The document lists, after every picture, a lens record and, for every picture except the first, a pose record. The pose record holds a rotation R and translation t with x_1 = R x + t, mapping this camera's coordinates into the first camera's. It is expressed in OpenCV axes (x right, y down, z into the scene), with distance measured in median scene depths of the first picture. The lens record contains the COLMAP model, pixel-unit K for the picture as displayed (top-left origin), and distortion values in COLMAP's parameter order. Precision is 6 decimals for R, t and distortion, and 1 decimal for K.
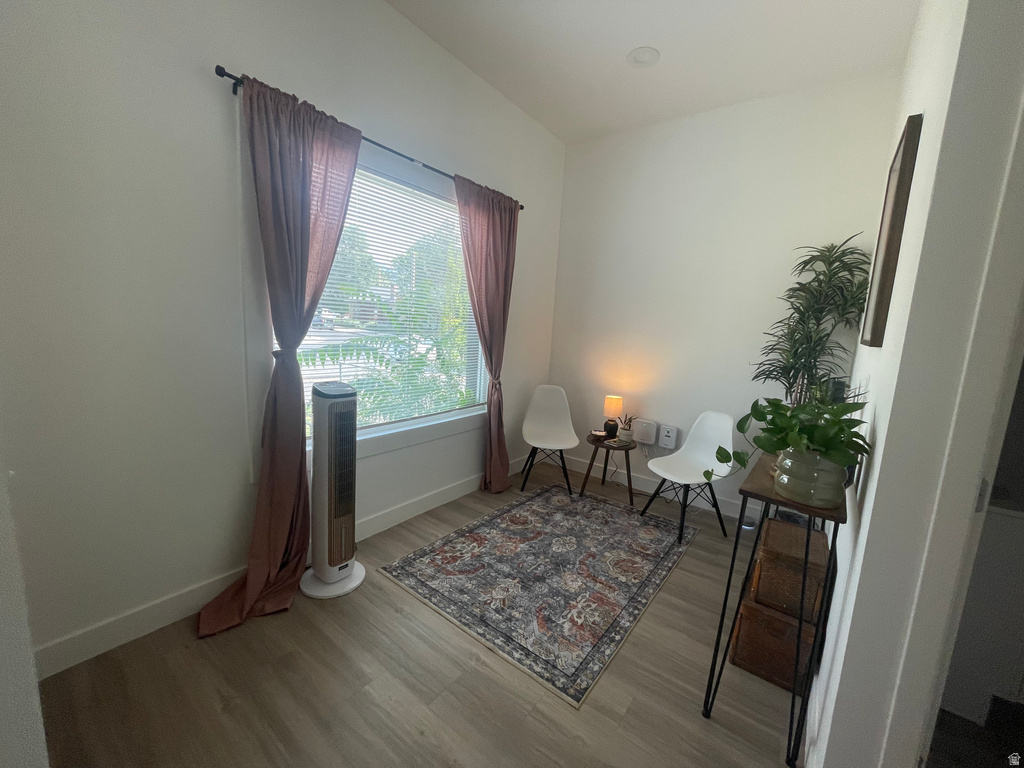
lens RADIAL K [[412.4, 0, 510.5], [0, 412.4, 384.8], [0, 0, 1]] dist [-0.000513, -0.000095]
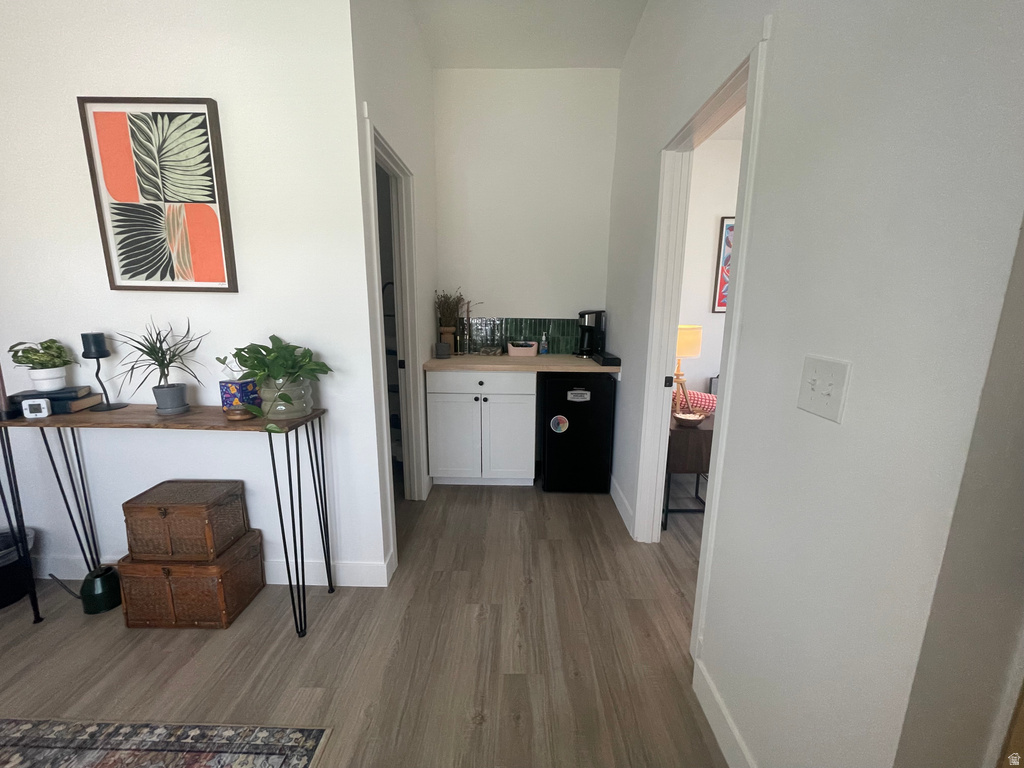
lens RADIAL K [[412.4, 0, 511.3], [0, 412.4, 381.3], [0, 0, 1]] dist [-0.000513, -0.000095]
pose [[-0.598617, -0.206852, 0.773867, -0.526383], [0.077974, 0.946449, 0.313297, -0.141063], [-0.797232, 0.247886, -0.550431, 0.886035]]
